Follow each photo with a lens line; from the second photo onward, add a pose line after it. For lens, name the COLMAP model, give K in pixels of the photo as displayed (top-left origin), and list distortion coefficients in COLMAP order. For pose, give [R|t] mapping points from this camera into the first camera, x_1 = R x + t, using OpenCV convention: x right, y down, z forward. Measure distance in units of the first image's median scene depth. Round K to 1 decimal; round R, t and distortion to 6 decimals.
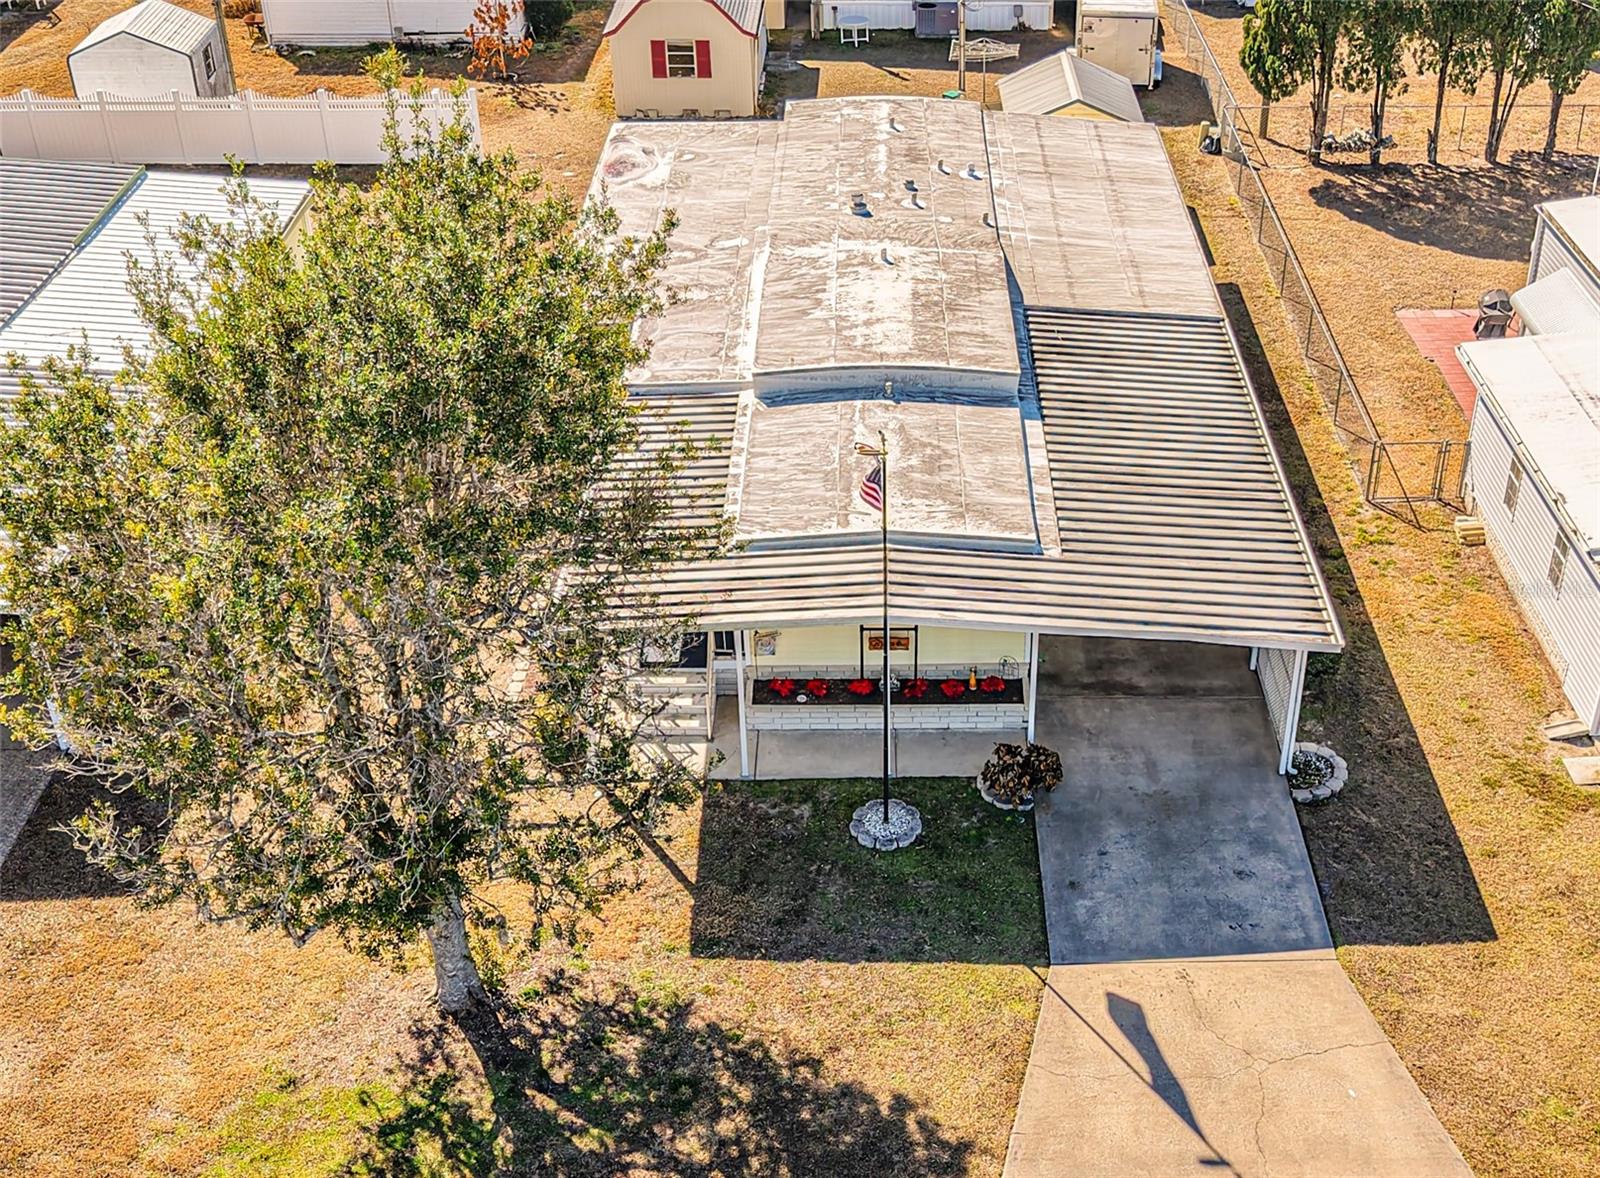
lens RADIAL K [[1995.6, 0, 927.2], [0, 1995.6, 592.4], [0, 0, 1]] dist [0.109937, 0.017627]
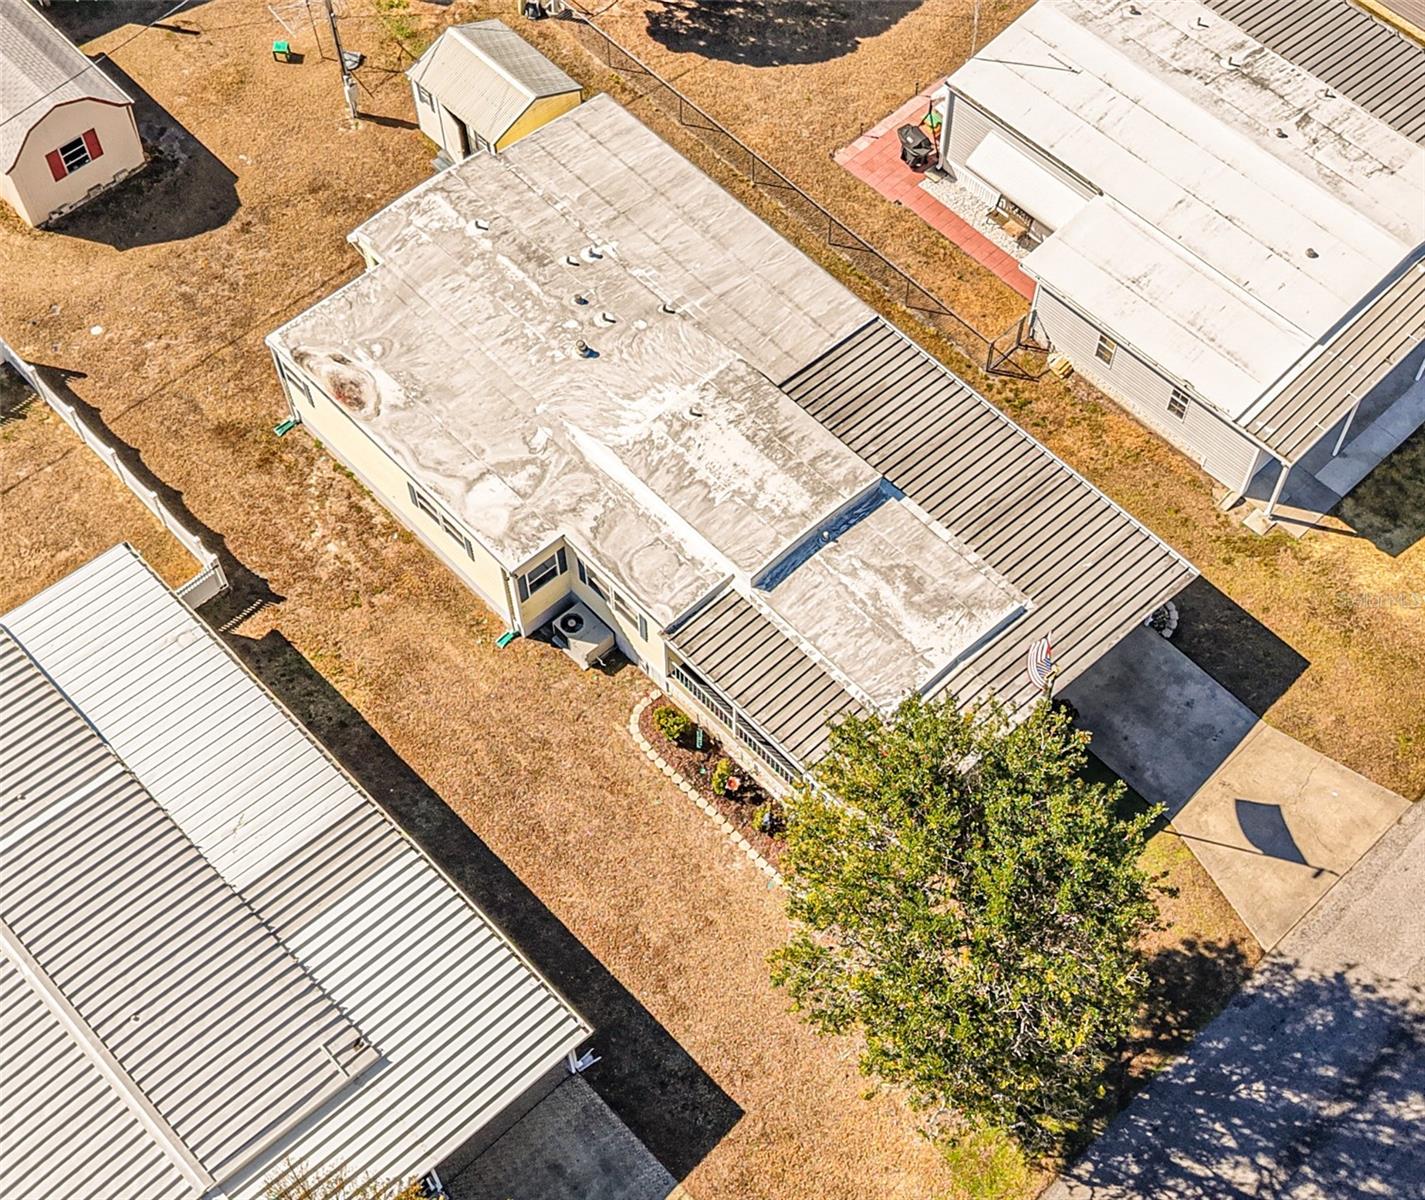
lens RADIAL K [[1900.5, 0, 758.4], [0, 1900.5, 671.6], [0, 0, 1]] dist [0.223300, -0.815670]
pose [[0.746773, -0.578529, 0.328078, -0.641935], [0.353206, 0.762959, 0.541424, -0.899150], [-0.563539, -0.288441, 0.774096, -0.087748]]
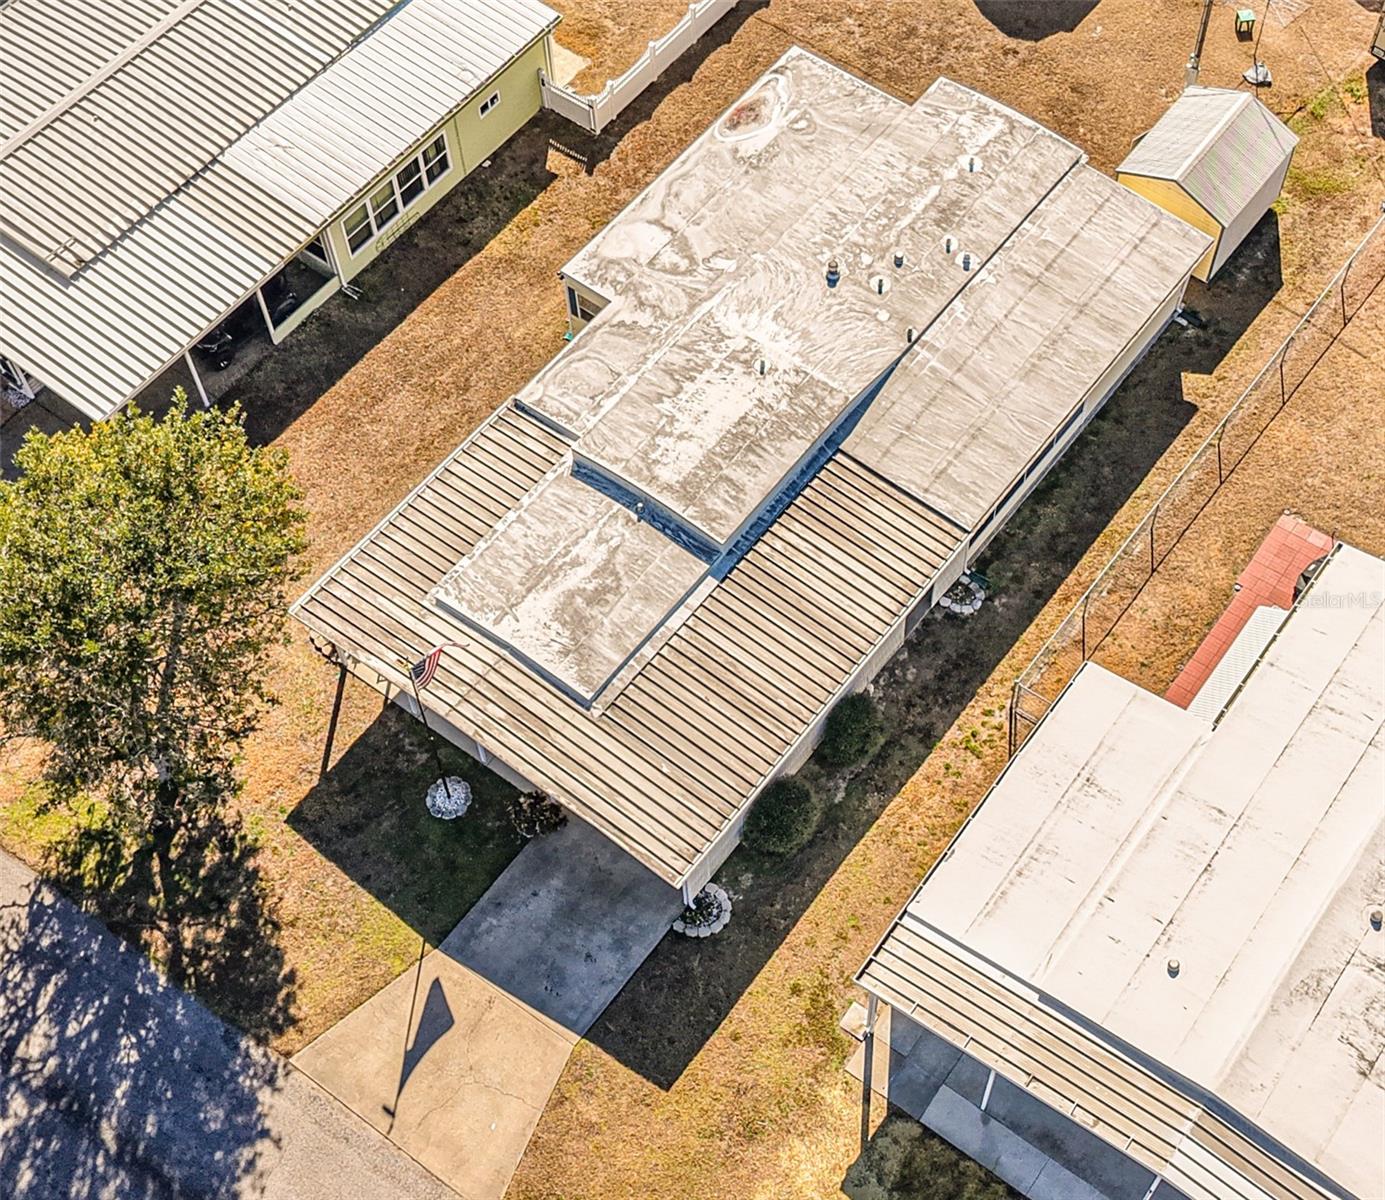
lens RADIAL K [[1958.7, 0, 767.8], [0, 1958.7, 601.3], [0, 0, 1]] dist [0.141400, -0.439511]
pose [[0.787792, 0.522205, -0.326627, 0.596329], [-0.320757, 0.800527, 0.506233, -0.862158], [0.525831, -0.294038, 0.798150, -0.060676]]
